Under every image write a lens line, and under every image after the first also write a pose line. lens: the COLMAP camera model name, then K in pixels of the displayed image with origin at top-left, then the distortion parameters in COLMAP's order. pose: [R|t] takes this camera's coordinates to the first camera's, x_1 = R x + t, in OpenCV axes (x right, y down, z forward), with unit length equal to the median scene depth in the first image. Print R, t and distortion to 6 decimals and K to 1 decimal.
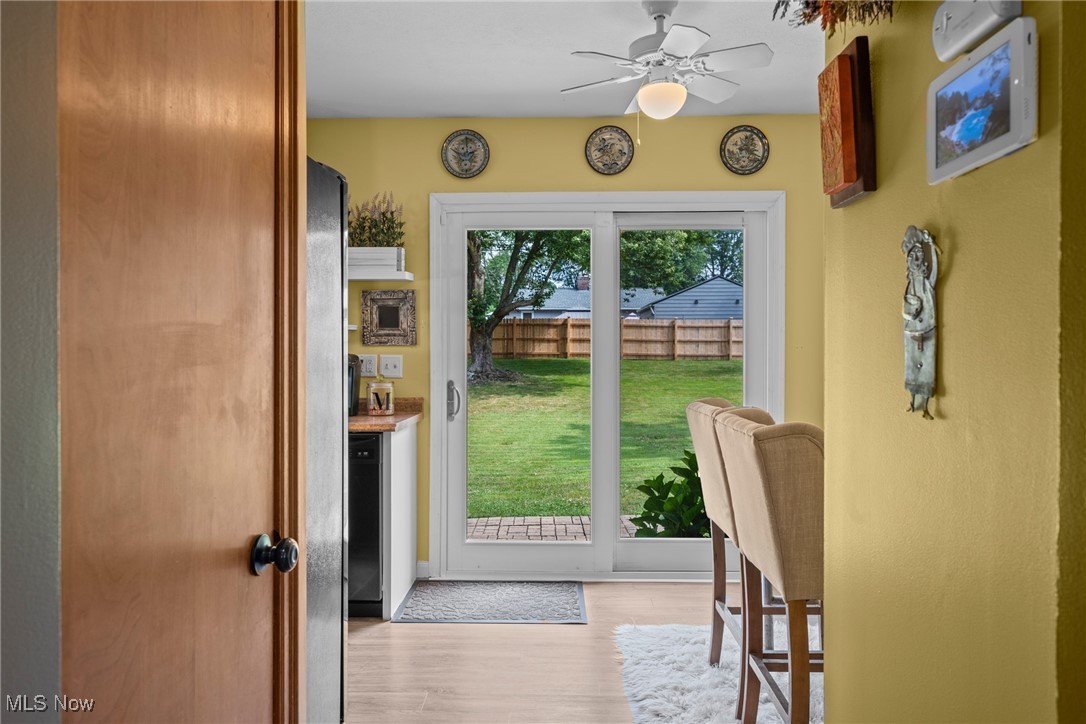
lens RADIAL K [[723.7, 0, 541.1], [0, 723.7, 358.7], [0, 0, 1]] dist [0.001147, 0.000034]
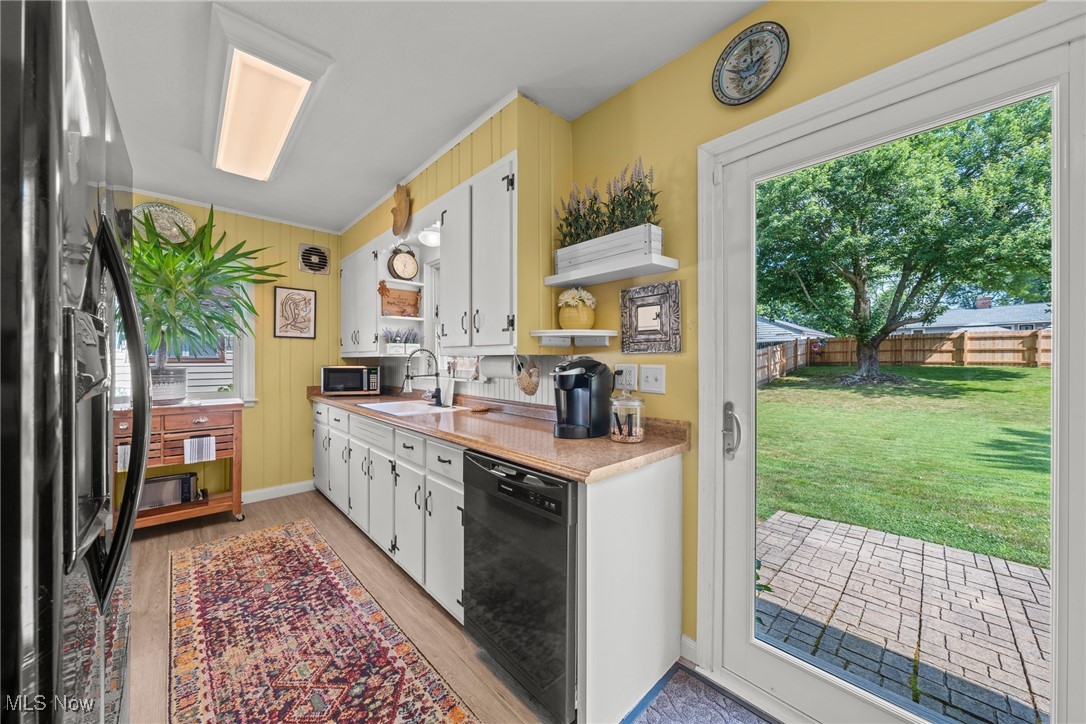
lens RADIAL K [[393.2, 0, 536.3], [0, 393.2, 360.8], [0, 0, 1]] dist [-0.002544, -0.000205]
pose [[0.702102, 0.000880, -0.712076, 0.008225], [-0.006943, 0.999960, -0.005611, -0.003292], [0.712043, 0.008884, 0.702080, 0.310006]]
